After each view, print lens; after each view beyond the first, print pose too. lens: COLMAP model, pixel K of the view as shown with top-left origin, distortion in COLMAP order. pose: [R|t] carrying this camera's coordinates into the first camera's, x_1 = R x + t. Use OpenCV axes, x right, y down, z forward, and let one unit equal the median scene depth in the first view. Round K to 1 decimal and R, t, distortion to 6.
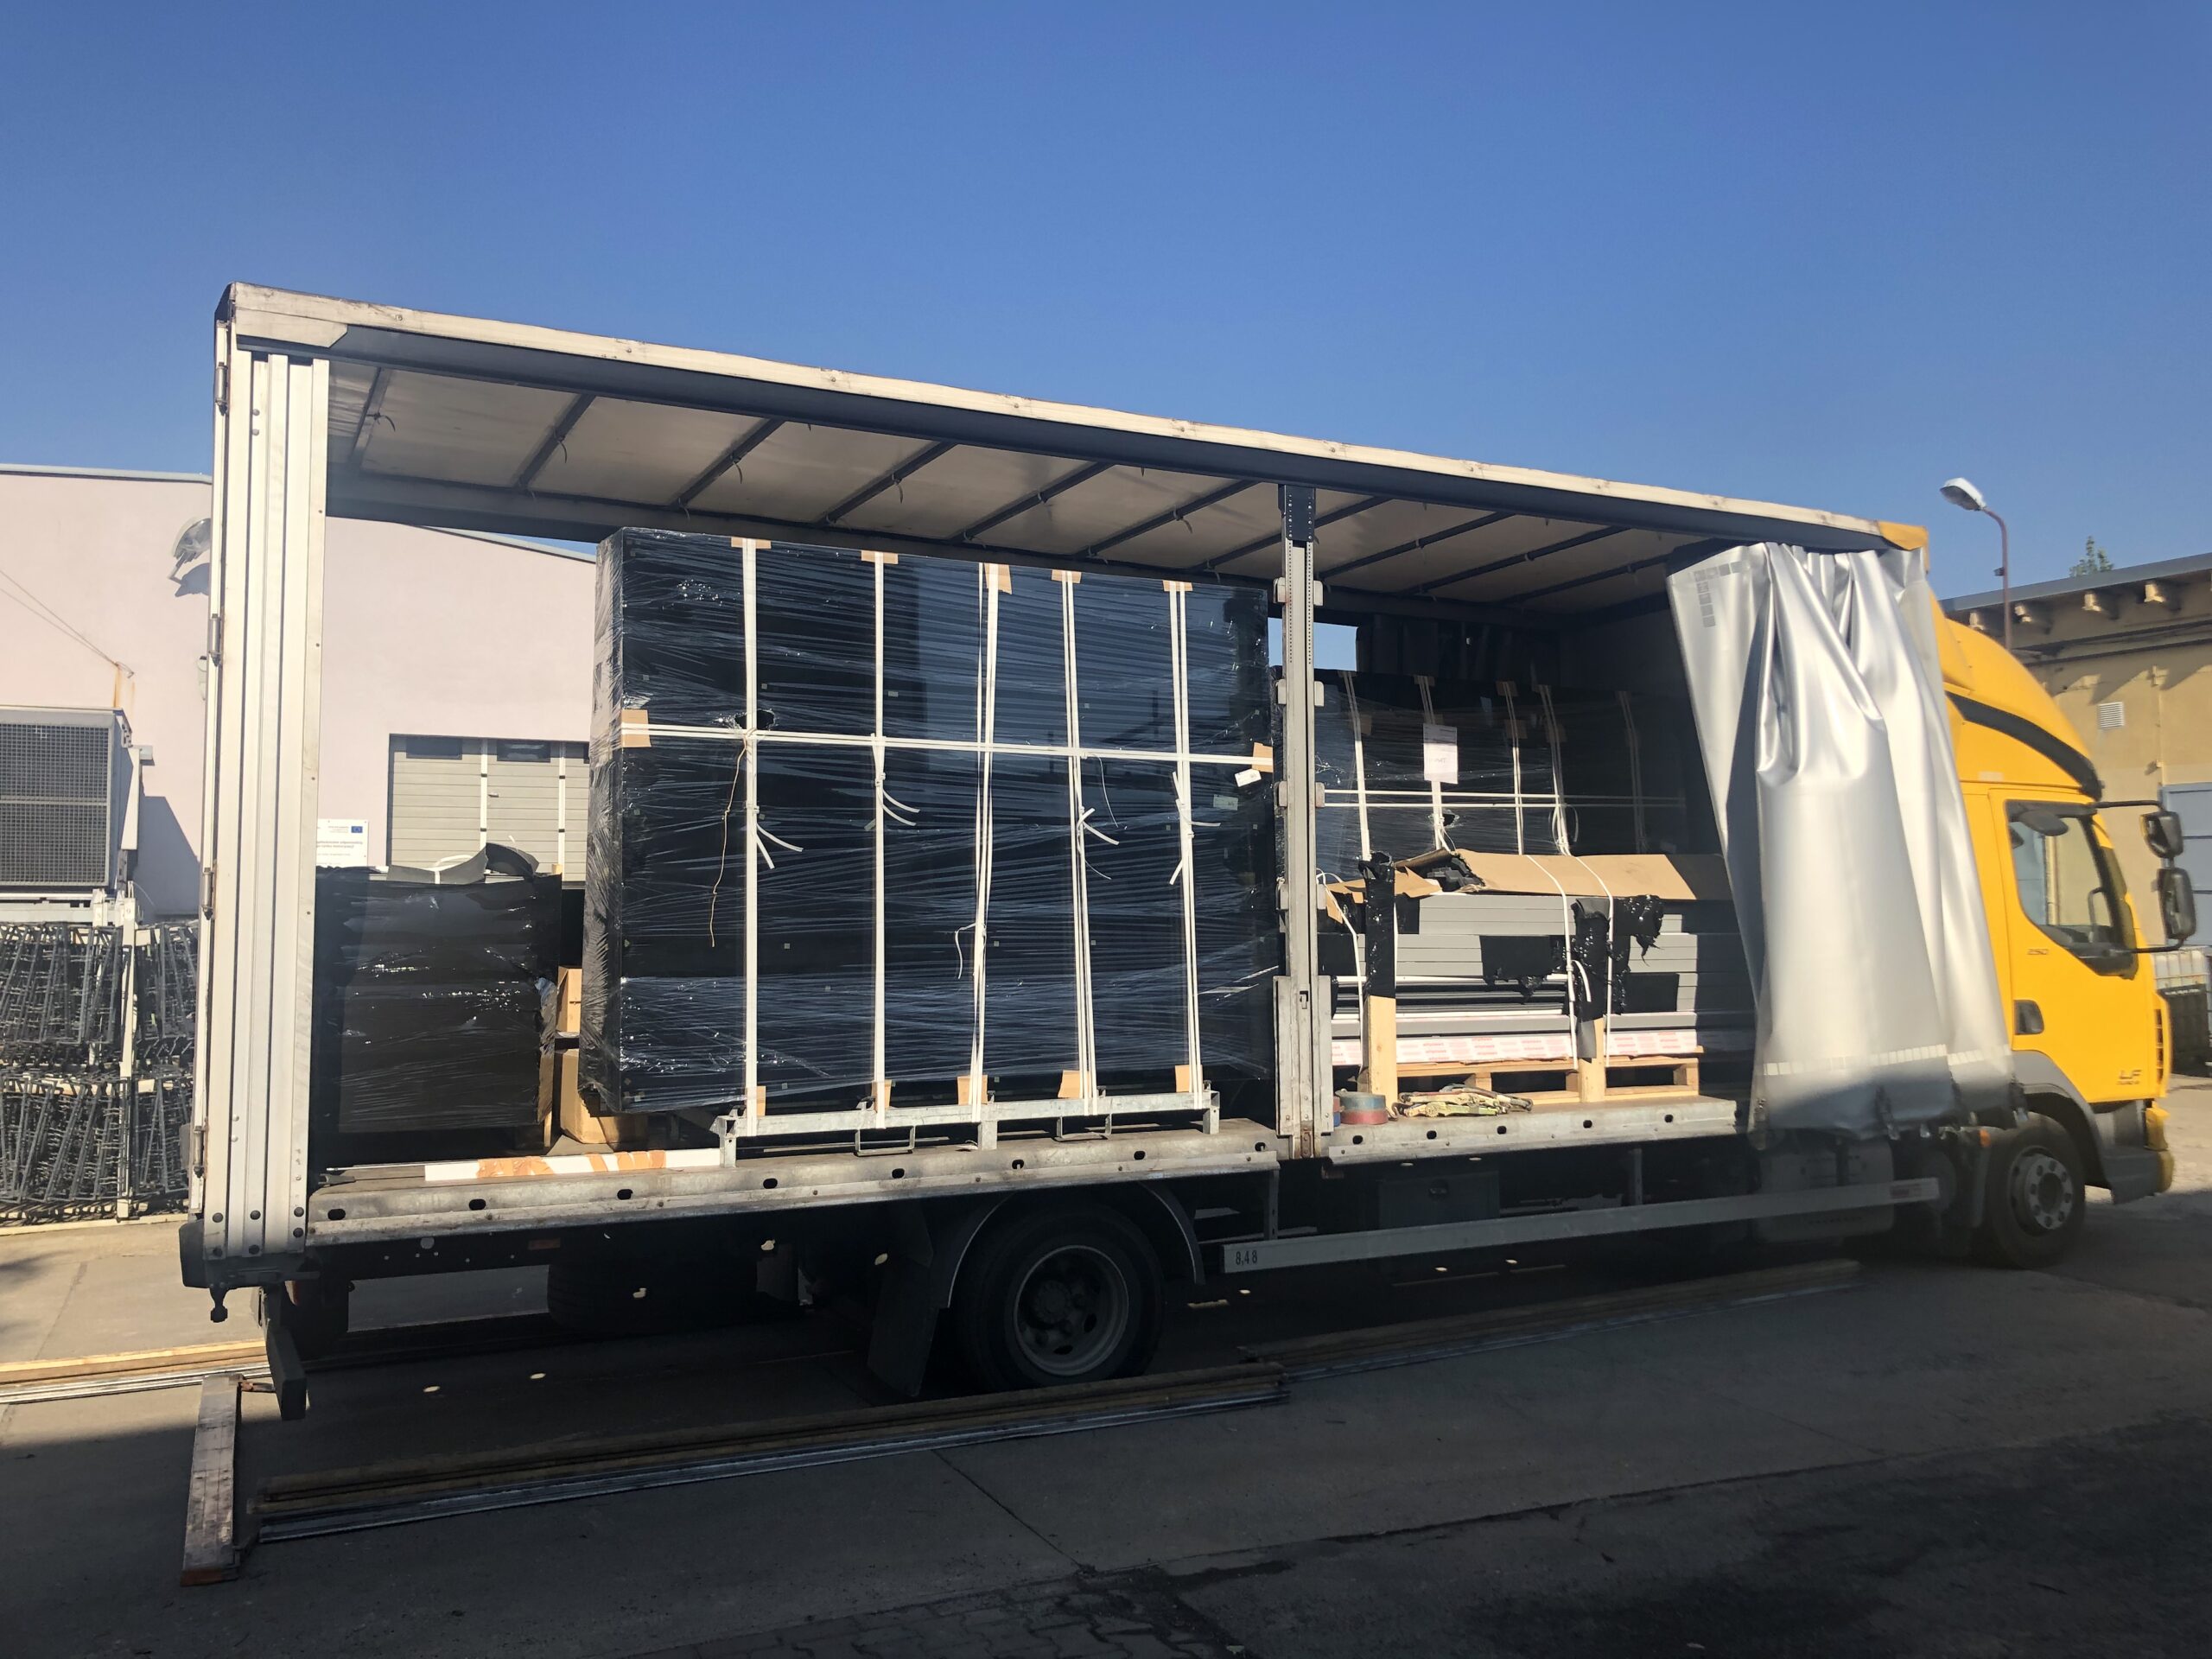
lens RADIAL K [[1851.3, 0, 1091.9], [0, 1851.3, 829.1], [0, 0, 1]] dist [0.168293, -0.376287]
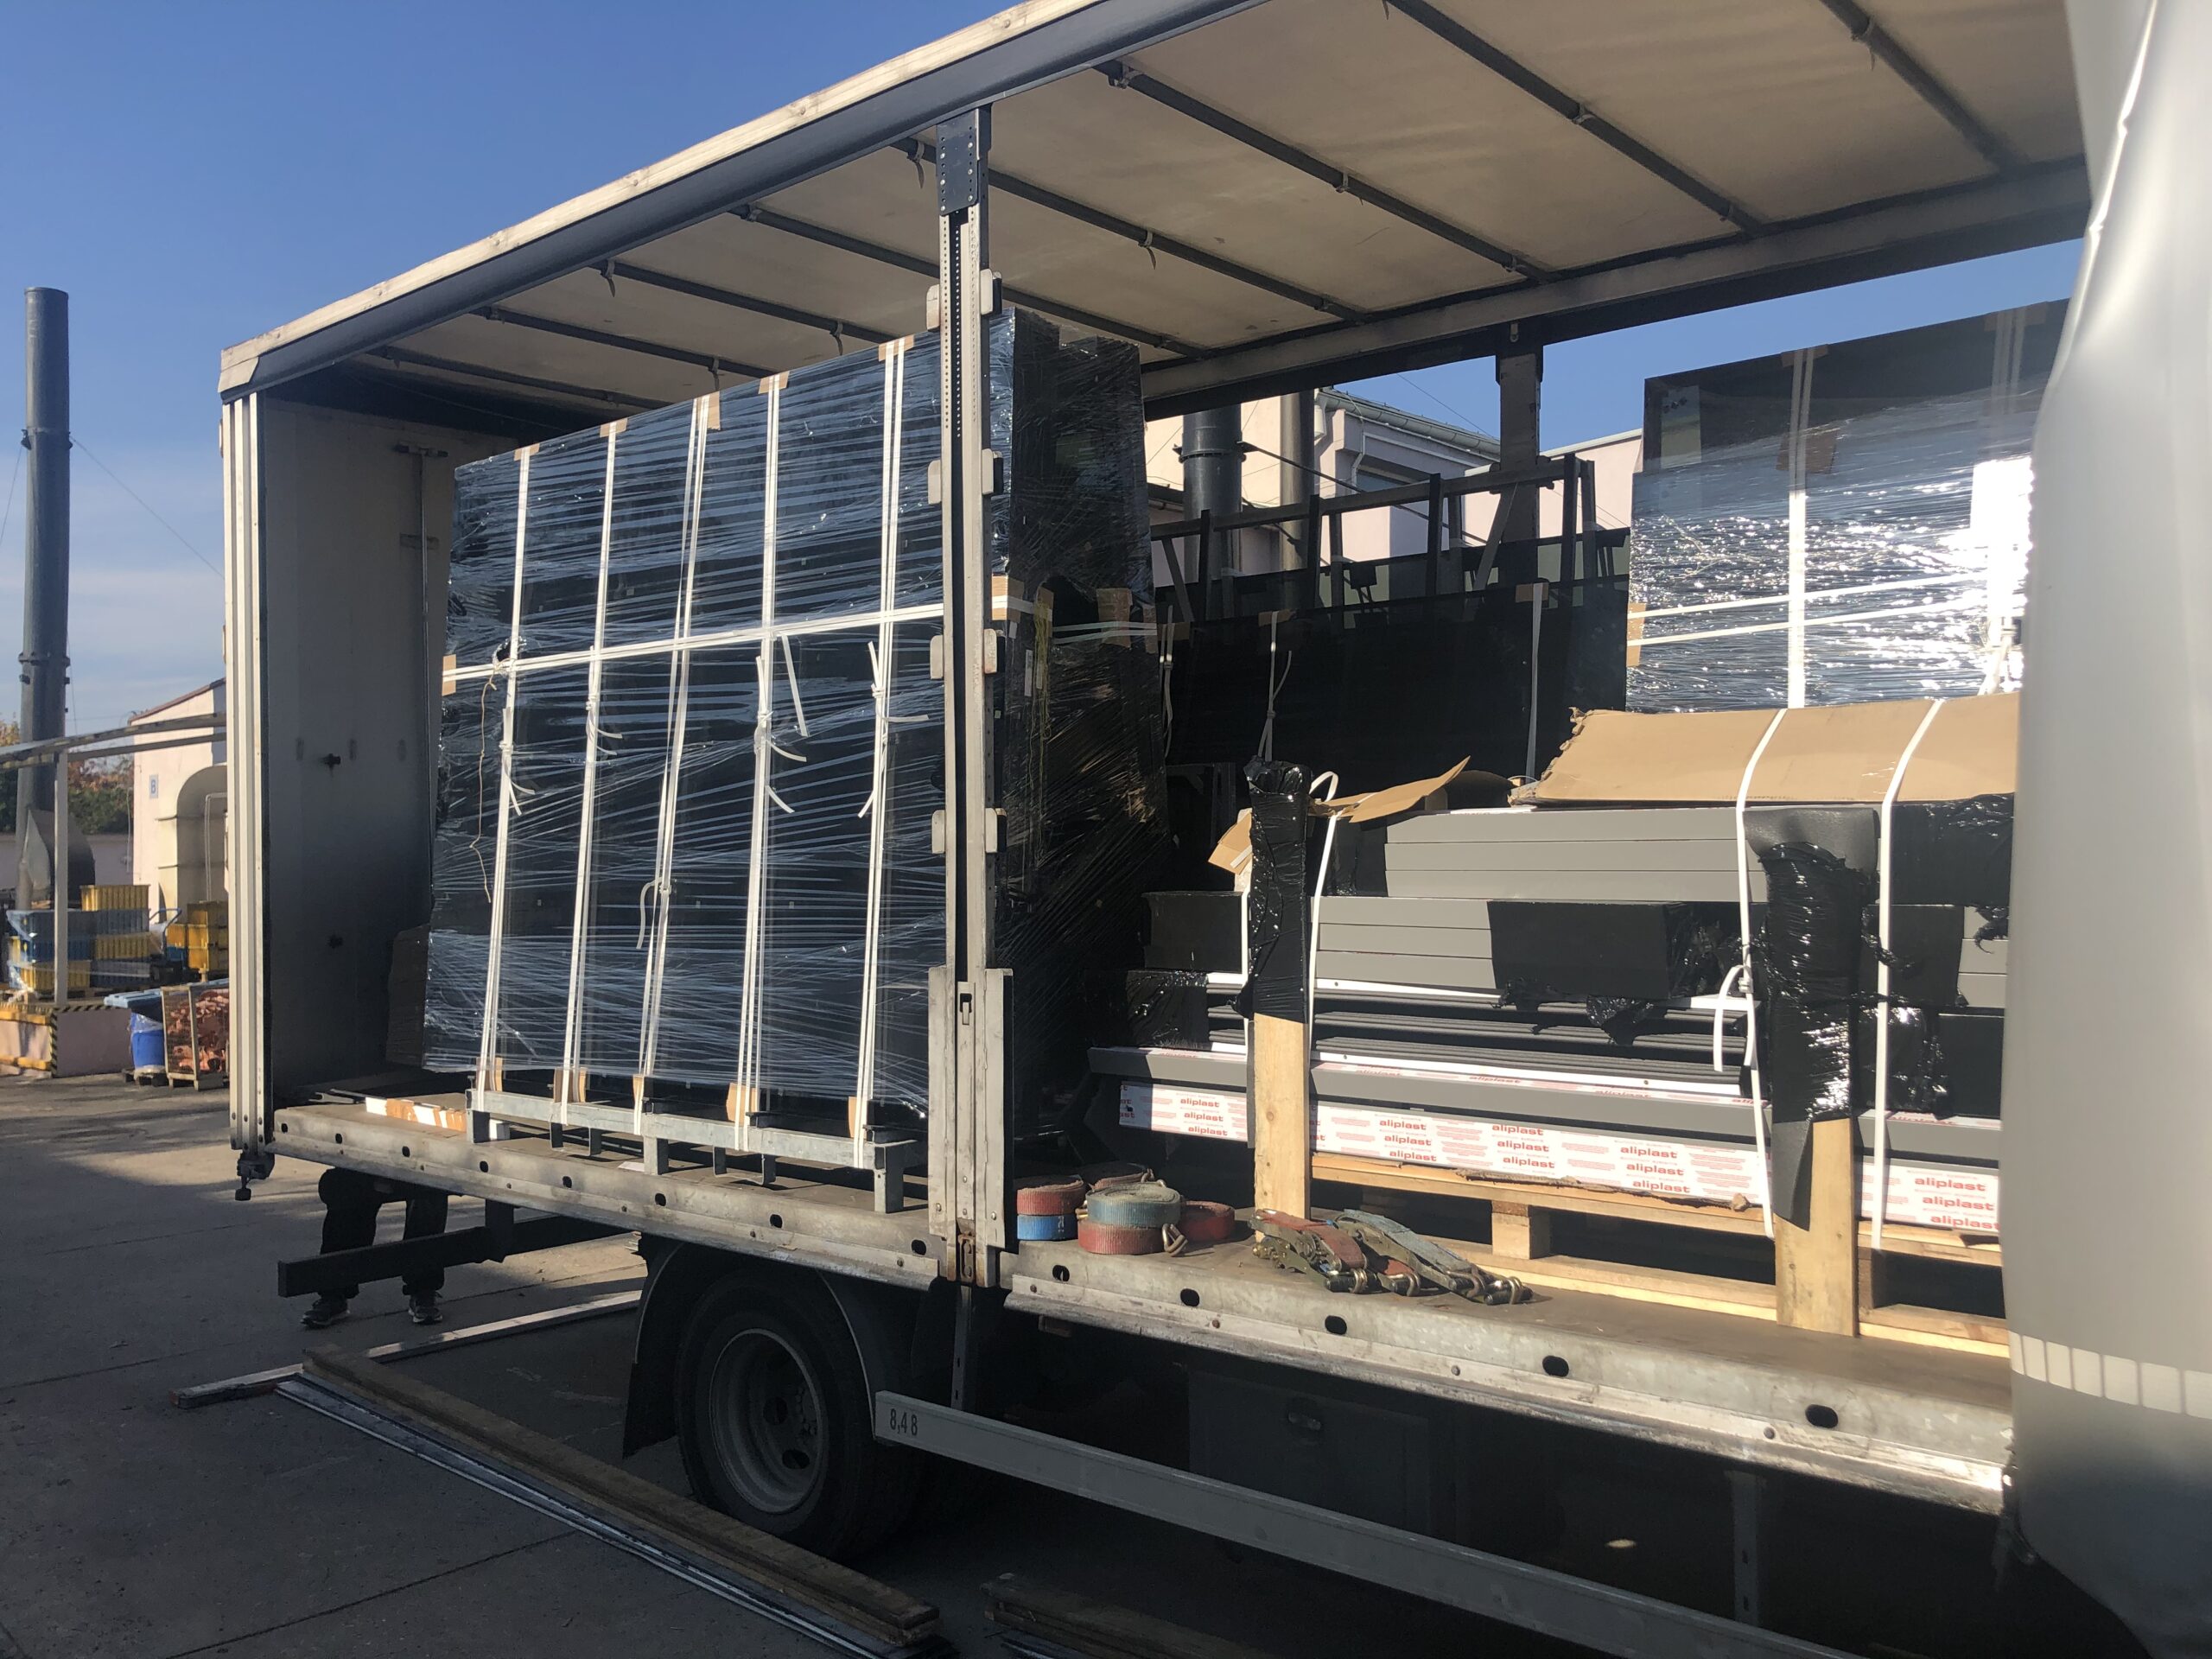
lens RADIAL K [[1851.3, 0, 1091.9], [0, 1851.3, 829.1], [0, 0, 1]] dist [0.168293, -0.376287]
pose [[0.349131, -0.013093, -0.936983, 0.676642], [0.062917, 0.997974, 0.009498, 0.032700], [0.934960, -0.062269, 0.349247, 0.843826]]
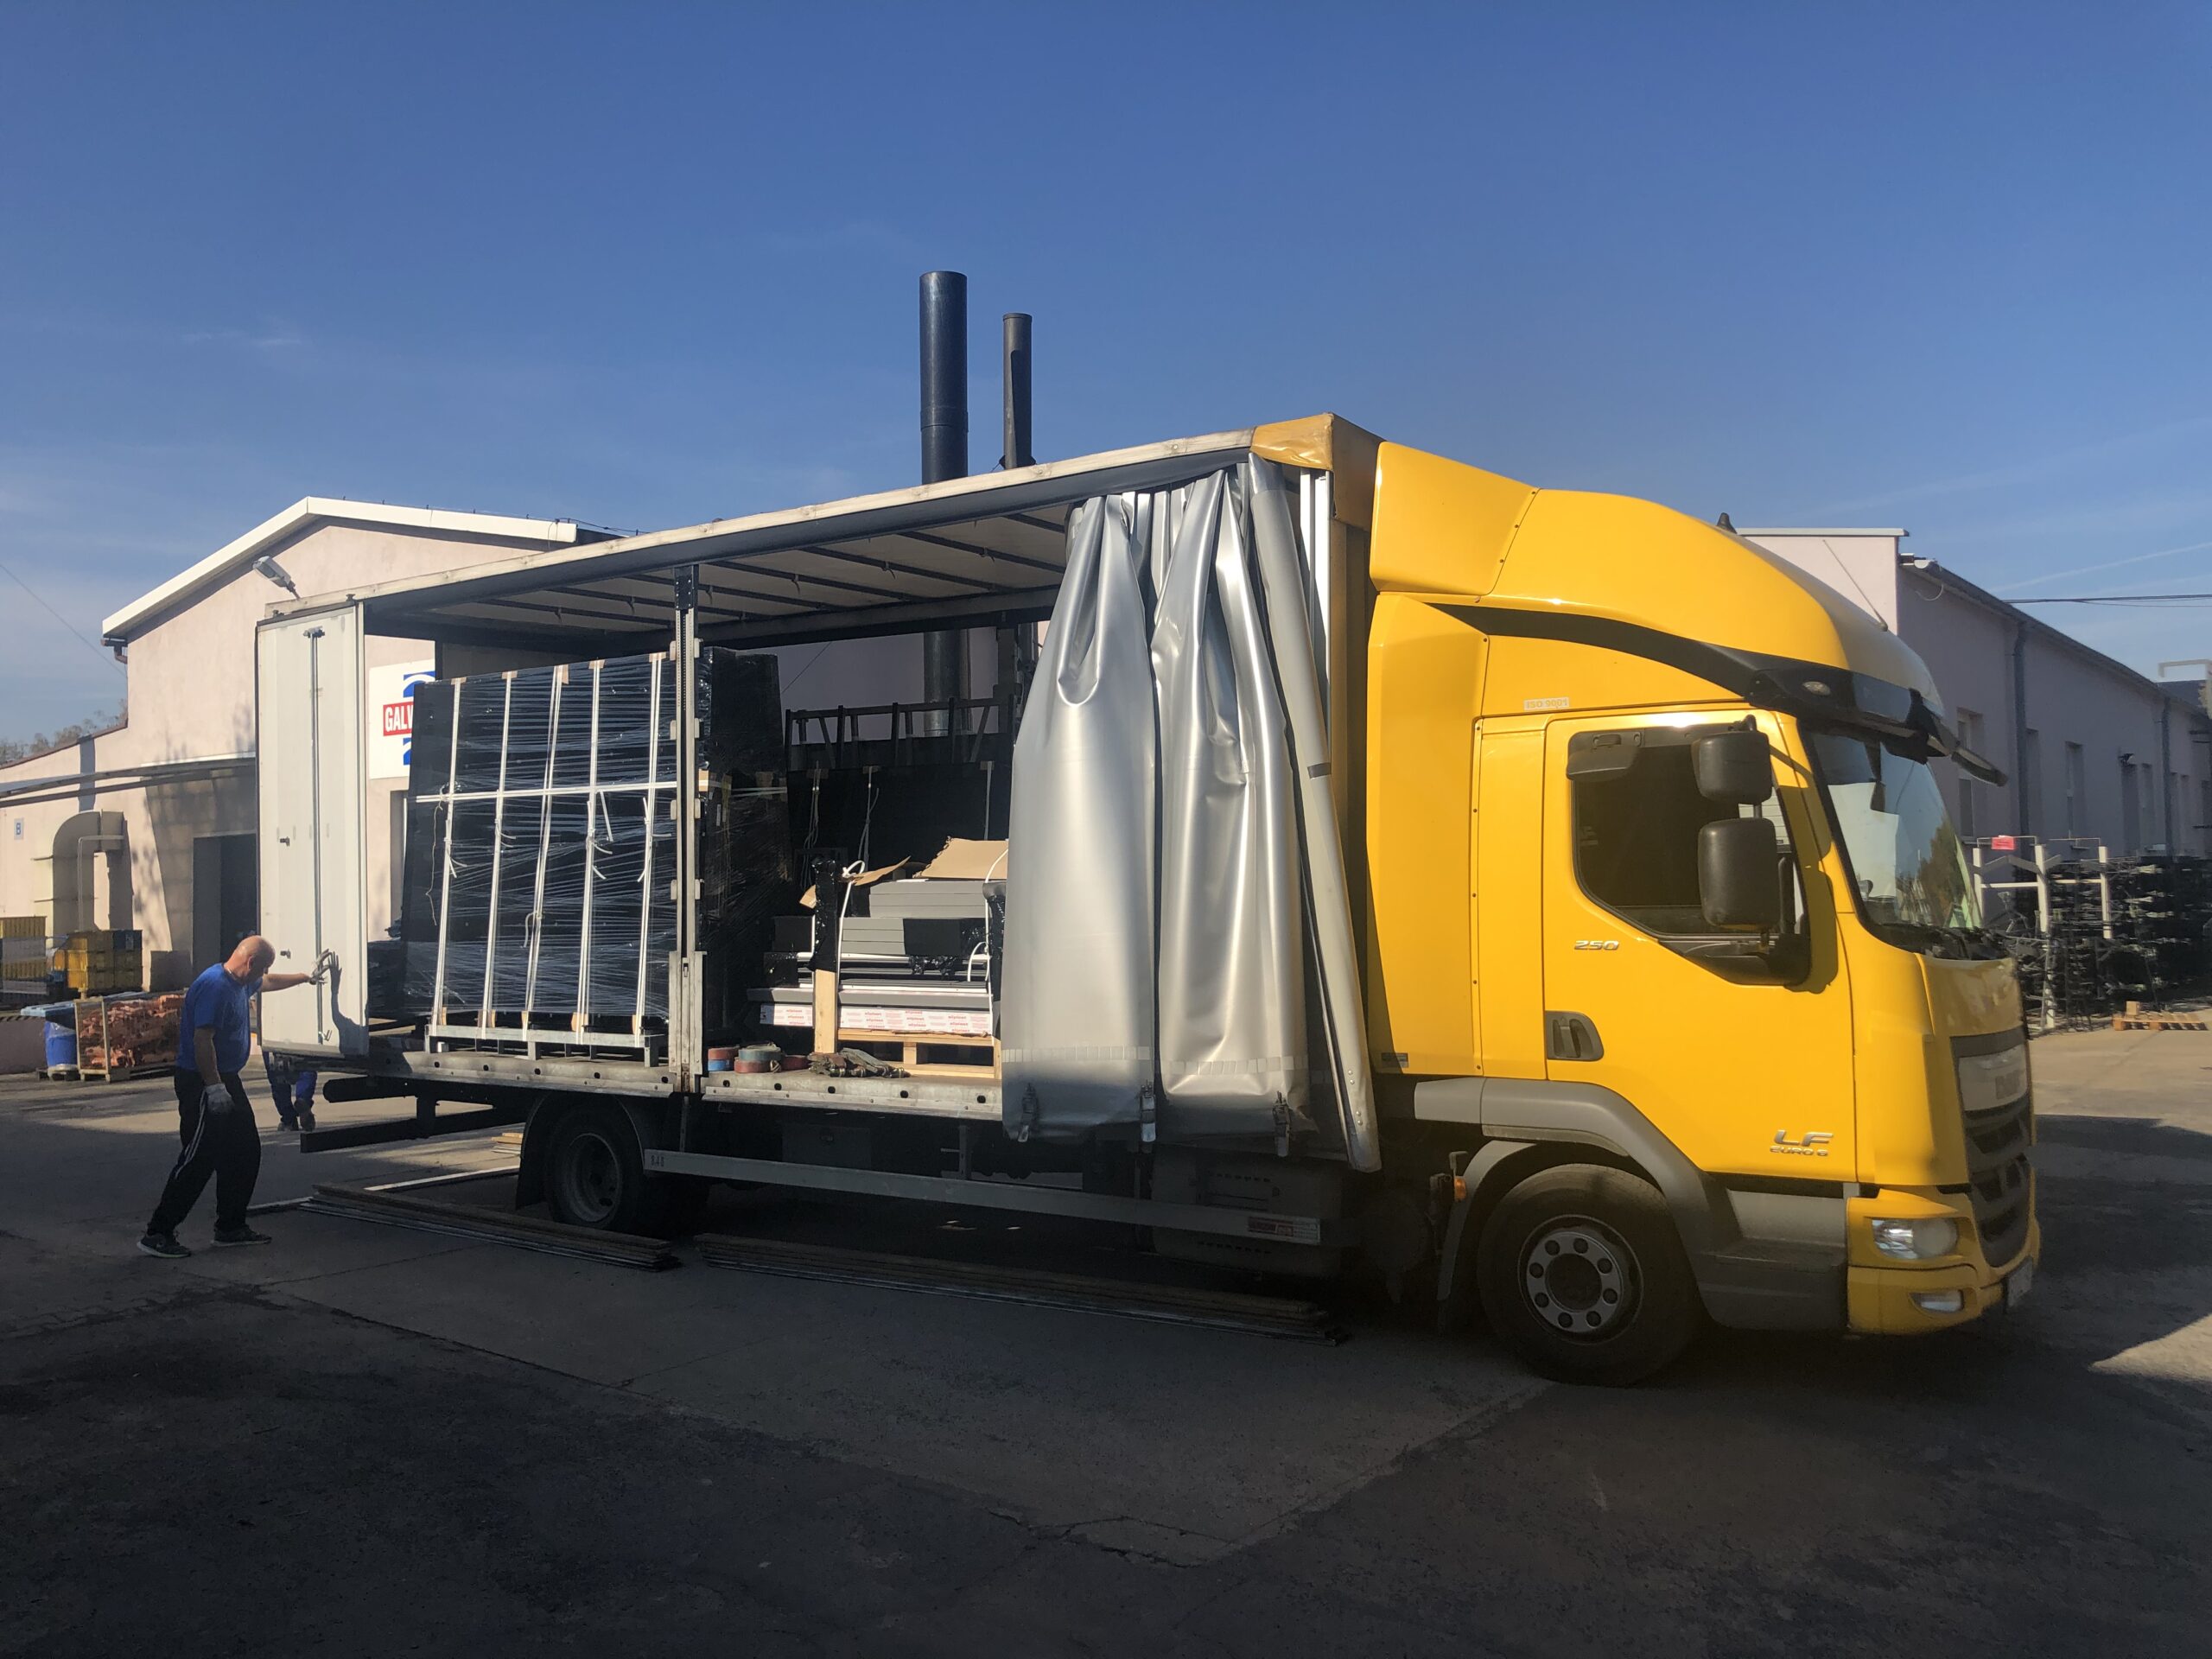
lens RADIAL K [[1807.6, 0, 1106.0], [0, 1807.6, 829.5], [0, 0, 1]] dist [0.053002, -0.073388]
pose [[0.452926, -0.027317, -0.891129, 1.371344], [0.063641, 0.997971, 0.001754, 0.011264], [0.889274, -0.057506, 0.453746, 0.700951]]
